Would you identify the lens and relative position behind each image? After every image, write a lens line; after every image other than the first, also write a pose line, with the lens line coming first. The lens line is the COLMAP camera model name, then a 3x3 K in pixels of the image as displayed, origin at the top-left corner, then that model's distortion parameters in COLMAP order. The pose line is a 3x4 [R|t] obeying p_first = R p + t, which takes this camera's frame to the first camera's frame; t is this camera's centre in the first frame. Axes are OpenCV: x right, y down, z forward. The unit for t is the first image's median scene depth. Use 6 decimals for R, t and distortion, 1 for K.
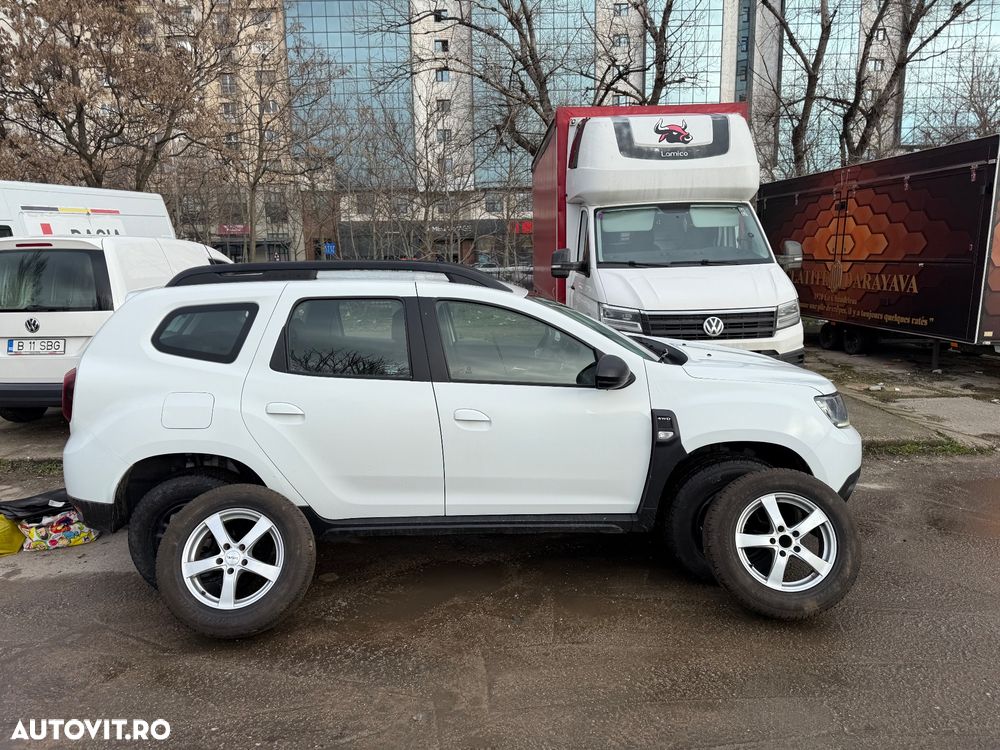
lens RADIAL K [[710.5, 0, 482.0], [0, 710.5, 394.4], [0, 0, 1]] dist [0.054244, -0.052562]
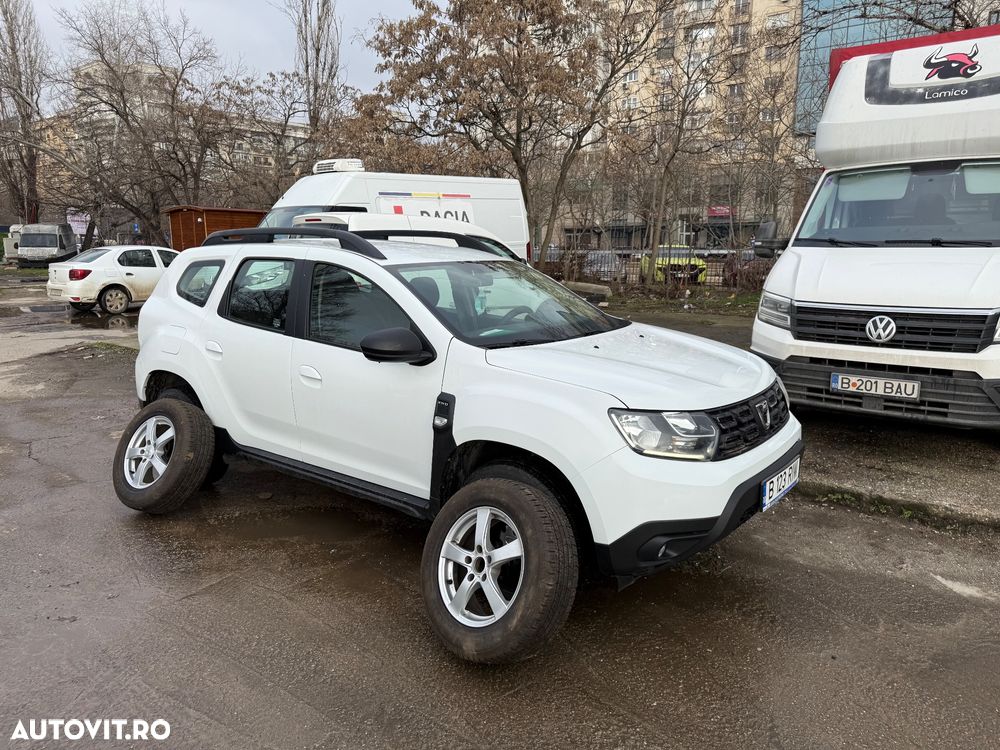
lens RADIAL K [[710.5, 0, 497.6], [0, 710.5, 383.3], [0, 0, 1]] dist [0.054244, -0.052562]
pose [[0.772420, 0.139246, -0.619659, 0.483158], [-0.134662, 0.989393, 0.054471, -0.027384], [0.620671, 0.041370, 0.782979, 0.185457]]
